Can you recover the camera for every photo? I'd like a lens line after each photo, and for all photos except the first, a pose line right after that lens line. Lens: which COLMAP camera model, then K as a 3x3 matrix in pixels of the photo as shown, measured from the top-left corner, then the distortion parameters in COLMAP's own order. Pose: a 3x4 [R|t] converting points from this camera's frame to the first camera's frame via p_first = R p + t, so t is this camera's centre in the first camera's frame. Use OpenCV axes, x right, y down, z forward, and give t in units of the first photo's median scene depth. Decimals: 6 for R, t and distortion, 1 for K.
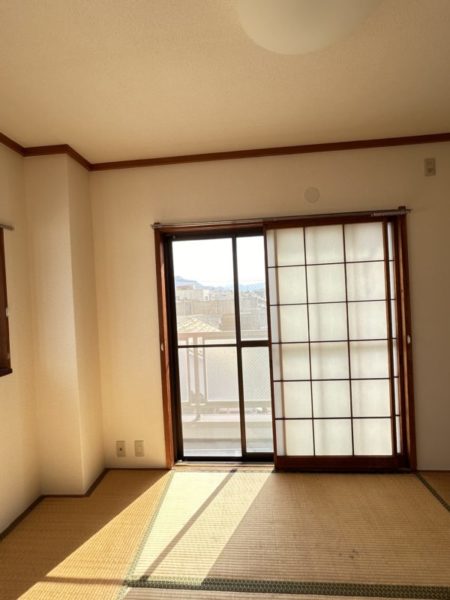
lens RADIAL K [[292.9, 0, 224.6], [0, 292.9, 296.9], [0, 0, 1]] dist [0.012470, 0.000571]
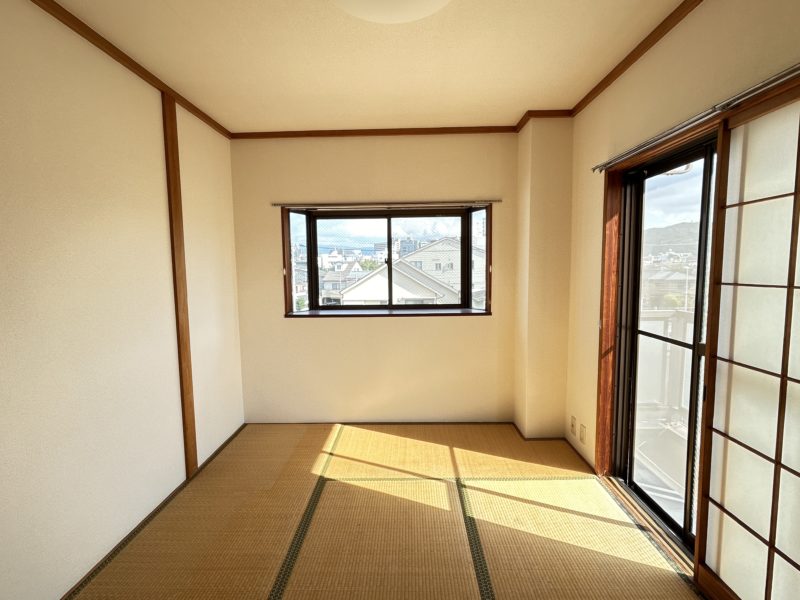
lens RADIAL K [[388.1, 0, 400.0], [0, 388.1, 300.0], [0, 0, 1]] dist [0.000670, -0.000636]
pose [[0.068175, 0.133048, -0.988762, 0.859927], [0.002752, 0.991039, 0.133544, -0.036735], [0.997670, -0.011826, 0.067198, 0.439934]]
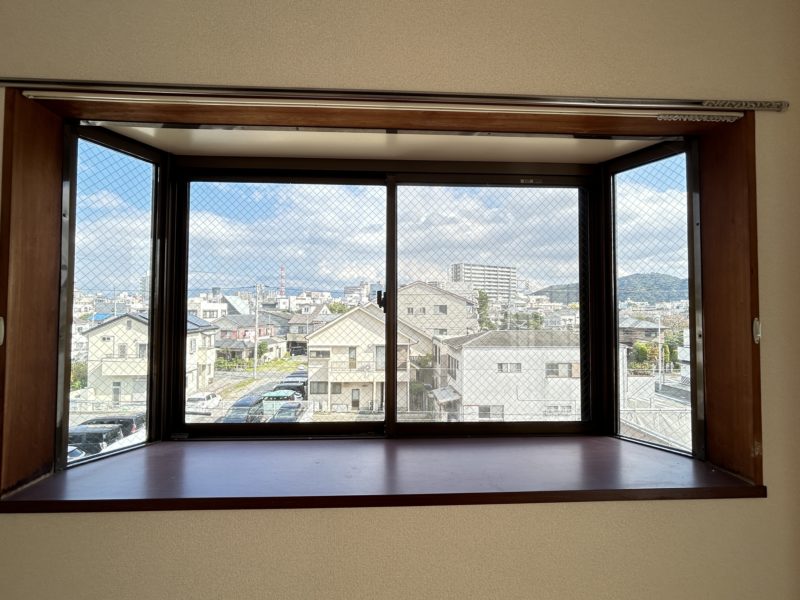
lens RADIAL K [[388.1, 0, 400.0], [0, 388.1, 300.0], [0, 0, 1]] dist [0.000670, -0.000636]
pose [[0.145311, 0.023248, -0.989113, -0.287175], [-0.018055, 0.999620, 0.020843, 0.009483], [0.989221, 0.014830, 0.145675, 0.435161]]
